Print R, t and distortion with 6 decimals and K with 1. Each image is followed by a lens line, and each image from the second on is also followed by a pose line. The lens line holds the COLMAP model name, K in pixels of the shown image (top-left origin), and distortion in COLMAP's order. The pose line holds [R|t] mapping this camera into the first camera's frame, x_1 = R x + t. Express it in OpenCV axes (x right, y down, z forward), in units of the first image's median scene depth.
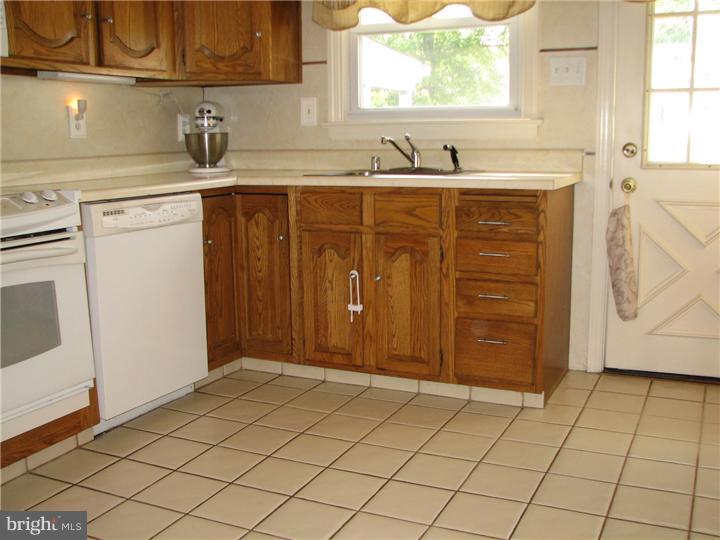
lens RADIAL K [[783.0, 0, 360.0], [0, 783.0, 270.0], [0, 0, 1]] dist [-0.214748, 0.291004]
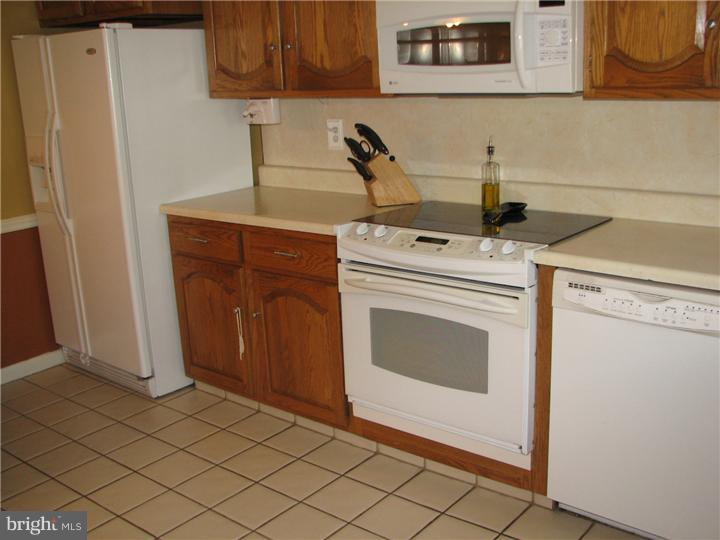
lens RADIAL K [[783.0, 0, 360.0], [0, 783.0, 270.0], [0, 0, 1]] dist [-0.214748, 0.291004]
pose [[-0.237125, 0.270104, -0.933175, 0.511731], [-0.118784, 0.945303, 0.303798, -0.316020], [0.964190, 0.182884, -0.192071, 0.913937]]
